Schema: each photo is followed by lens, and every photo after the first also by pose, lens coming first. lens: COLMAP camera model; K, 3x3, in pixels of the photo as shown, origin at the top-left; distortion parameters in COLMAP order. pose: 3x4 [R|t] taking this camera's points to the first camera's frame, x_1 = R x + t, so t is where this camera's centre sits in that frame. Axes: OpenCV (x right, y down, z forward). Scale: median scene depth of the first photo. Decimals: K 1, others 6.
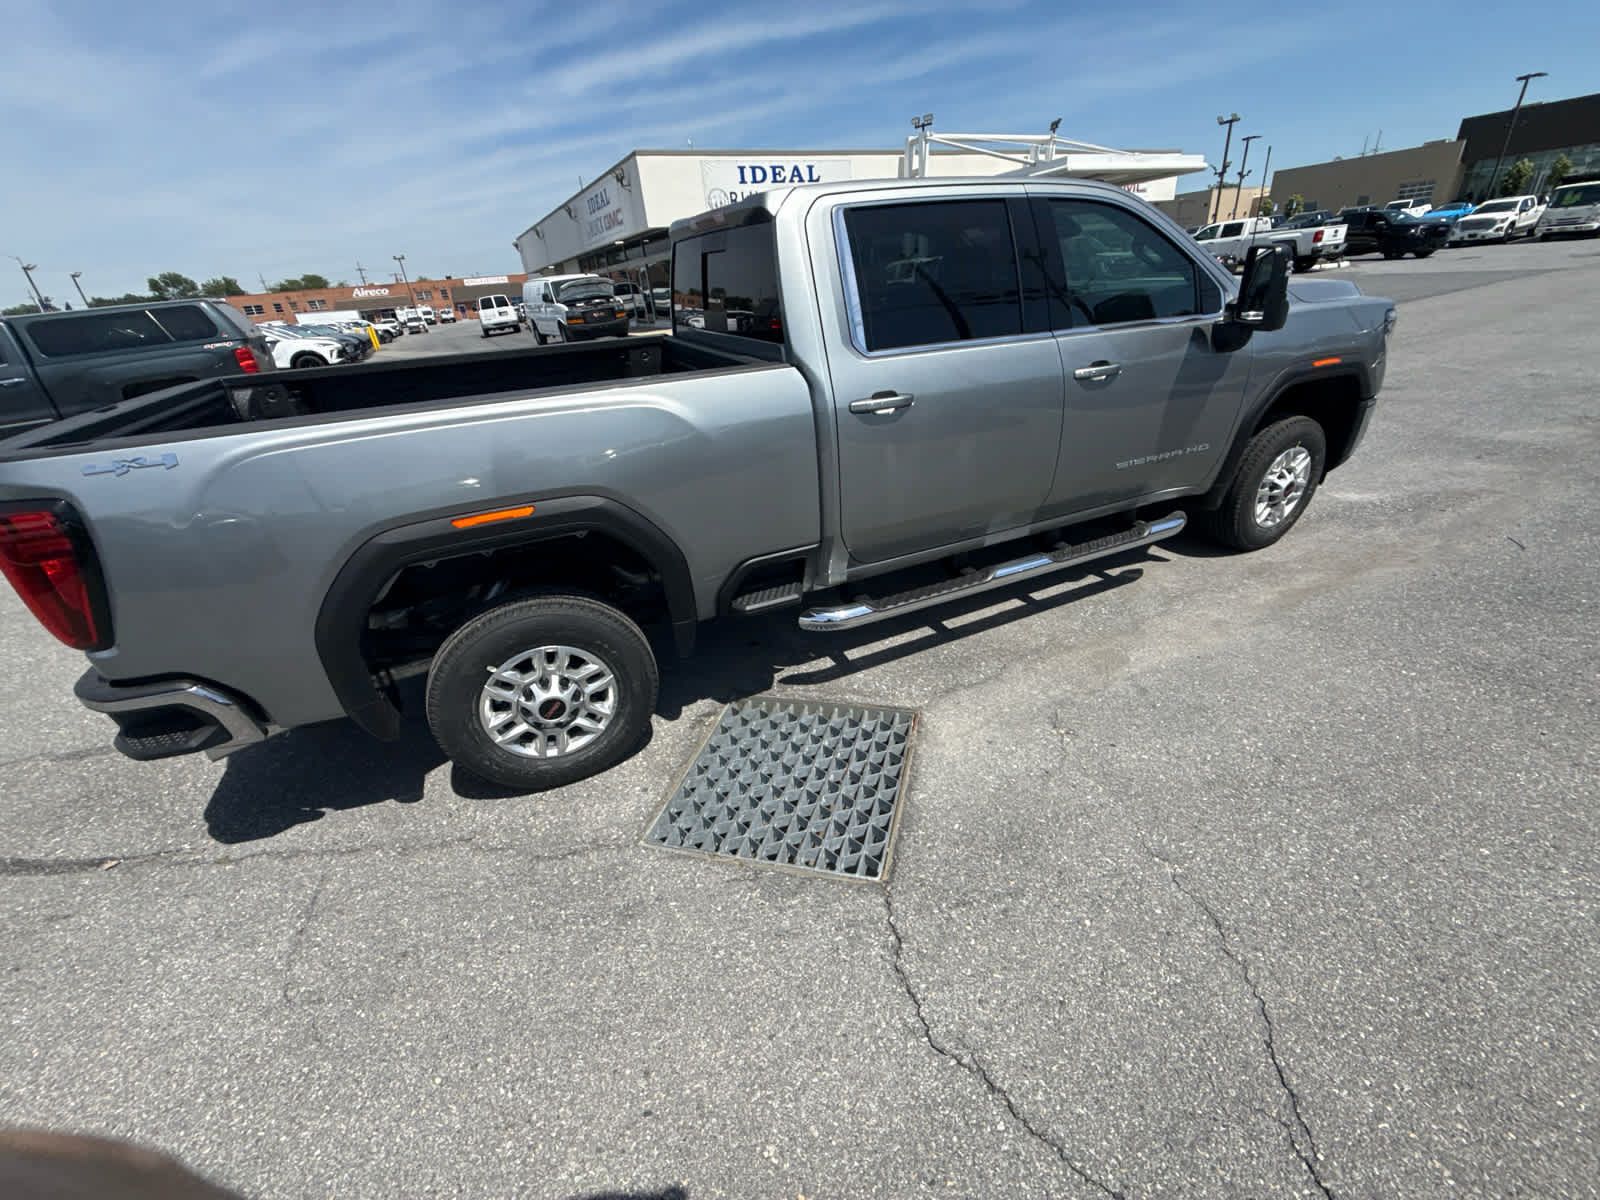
lens RADIAL K [[640.0, 0, 808.2], [0, 640.0, 613.0], [0, 0, 1]] dist [0.000386, -0.000086]
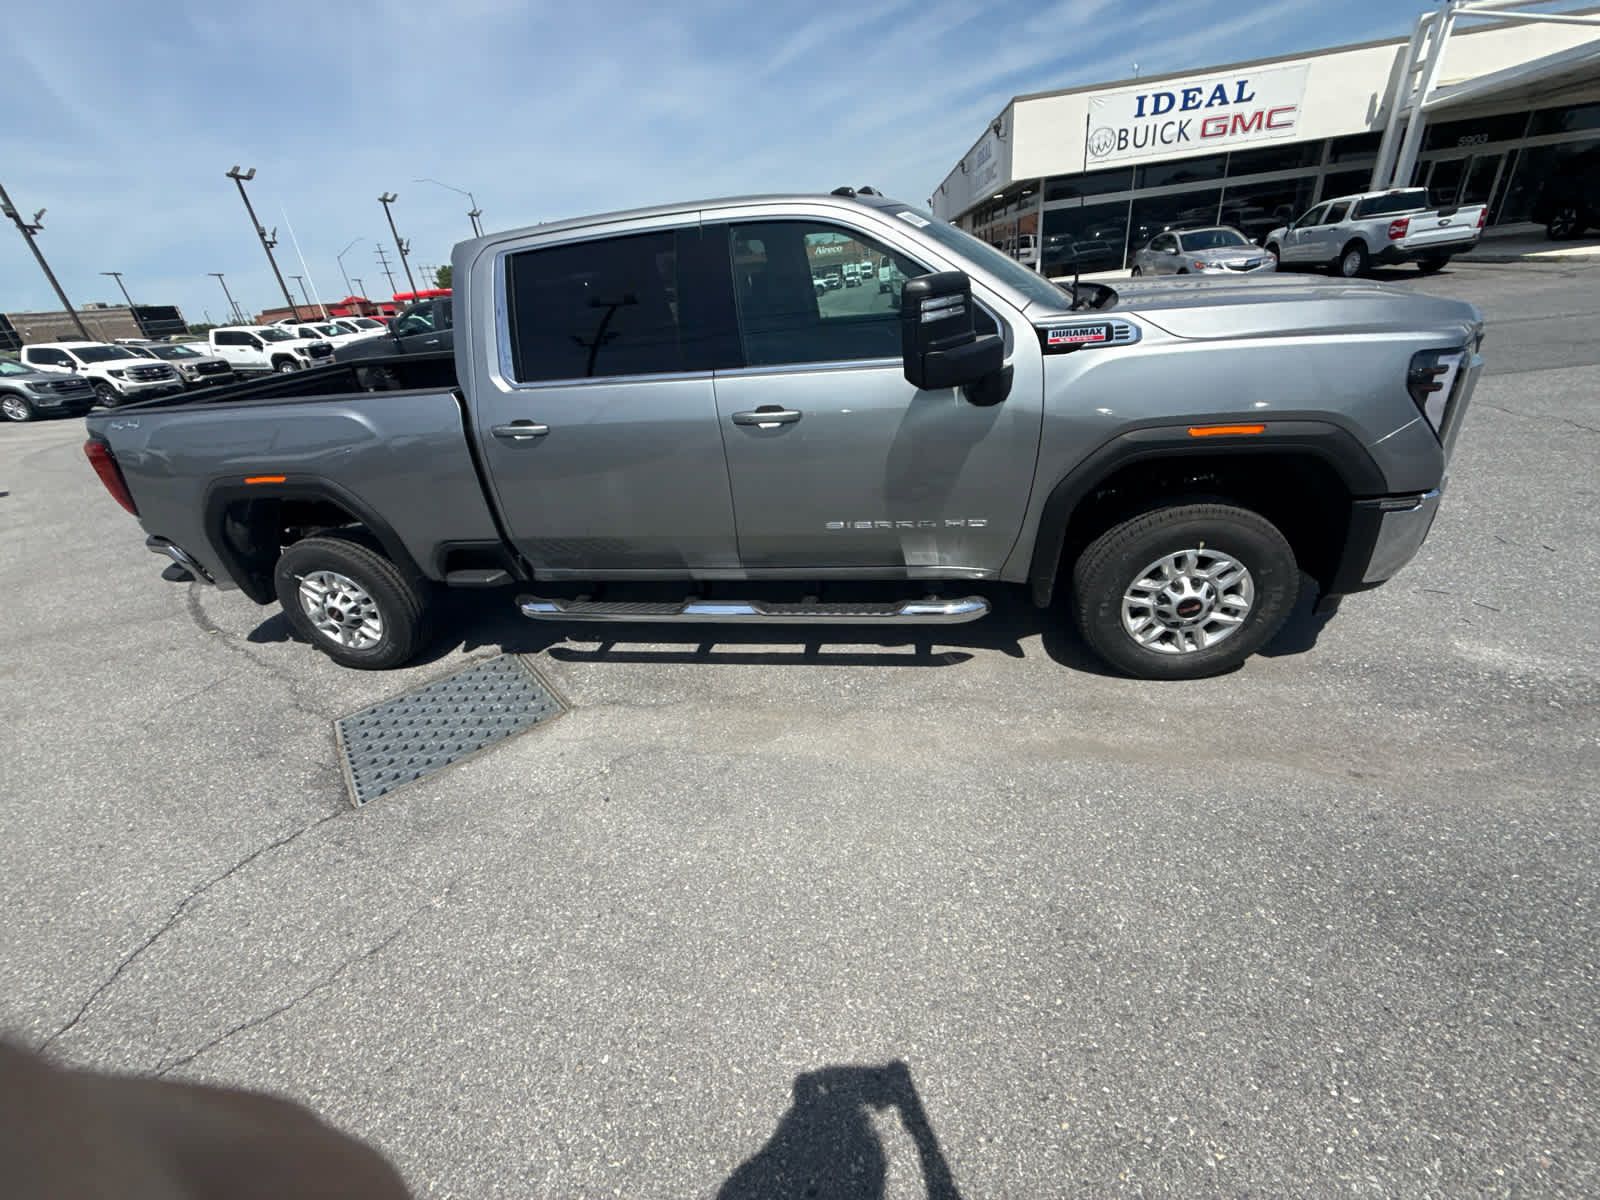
lens RADIAL K [[640.0, 0, 805.0], [0, 640.0, 613.2], [0, 0, 1]] dist [0.000386, -0.000086]
pose [[0.816650, 0.264055, -0.513185, 0.778257], [-0.230548, 0.964424, 0.129357, -0.183724], [0.529085, 0.012674, 0.848474, 0.208732]]
